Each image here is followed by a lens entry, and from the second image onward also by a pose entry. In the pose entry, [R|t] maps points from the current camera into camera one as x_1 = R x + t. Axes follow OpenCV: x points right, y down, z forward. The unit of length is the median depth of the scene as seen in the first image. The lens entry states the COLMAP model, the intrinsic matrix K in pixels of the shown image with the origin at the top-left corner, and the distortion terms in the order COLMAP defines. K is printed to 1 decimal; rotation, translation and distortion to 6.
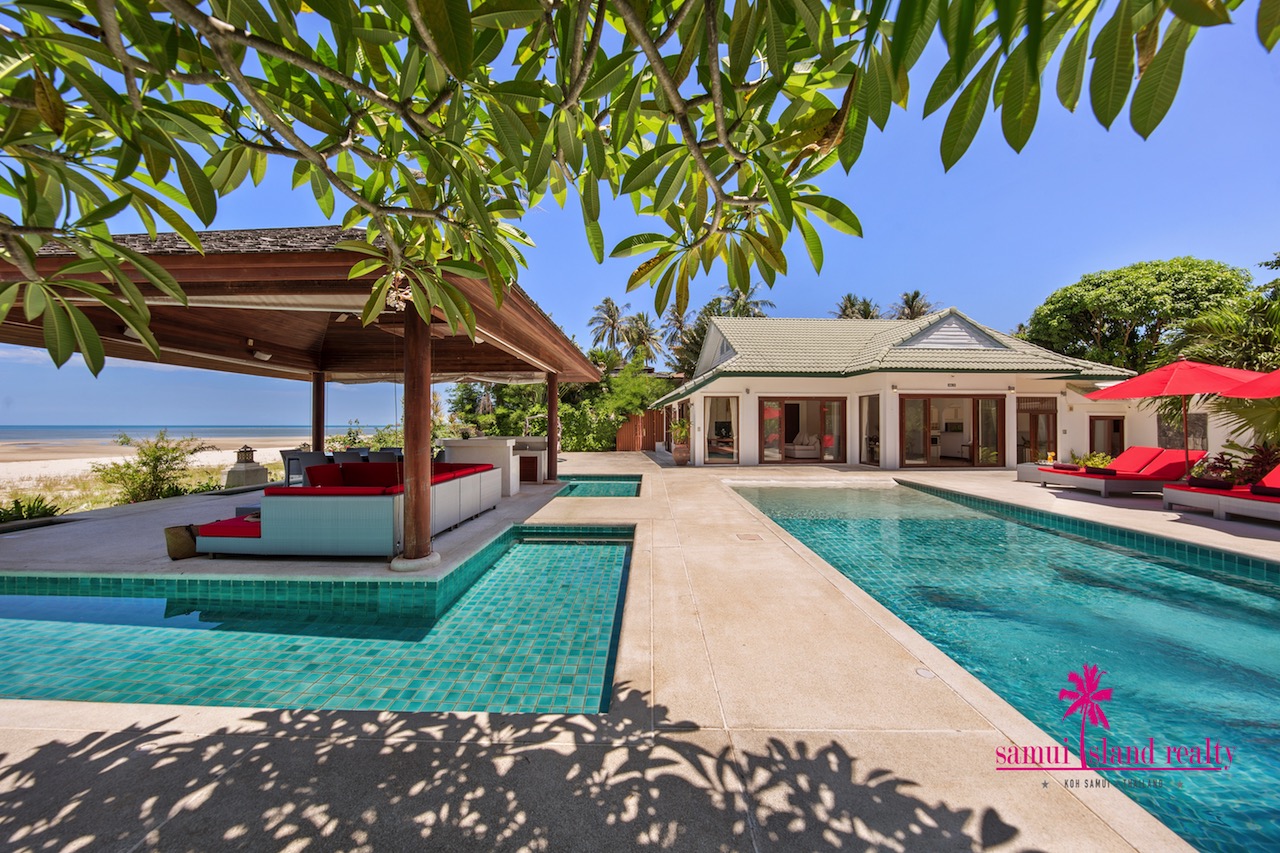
lens RADIAL K [[427.0, 0, 637.9], [0, 427.0, 422.7], [0, 0, 1]] dist [-0.001762, -0.000326]
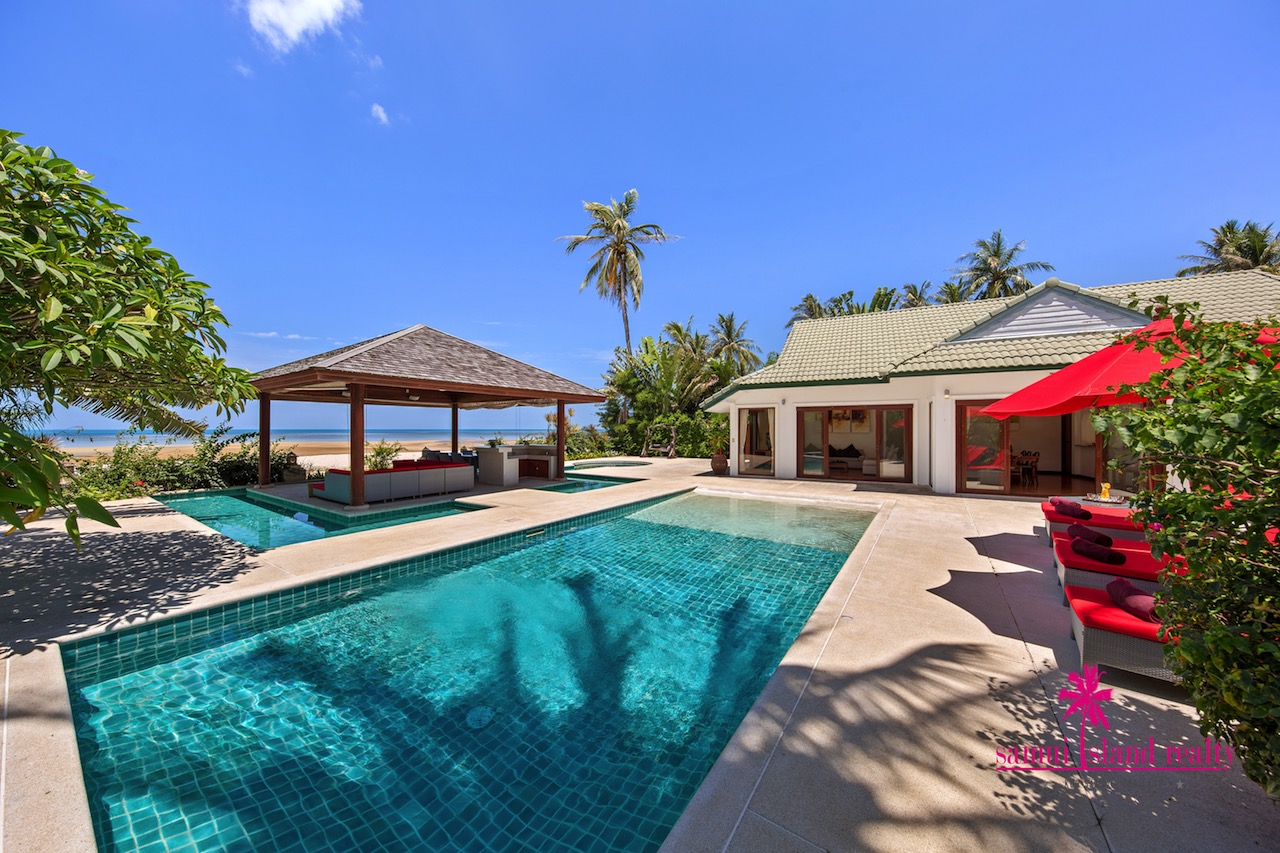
lens RADIAL K [[427.0, 0, 633.2], [0, 427.0, 430.8], [0, 0, 1]] dist [-0.001762, -0.000326]
pose [[0.840529, 0.002053, -0.541762, 0.528512], [0.003341, 0.999954, 0.008973, -0.019555], [0.541755, -0.009353, 0.840484, -0.001840]]
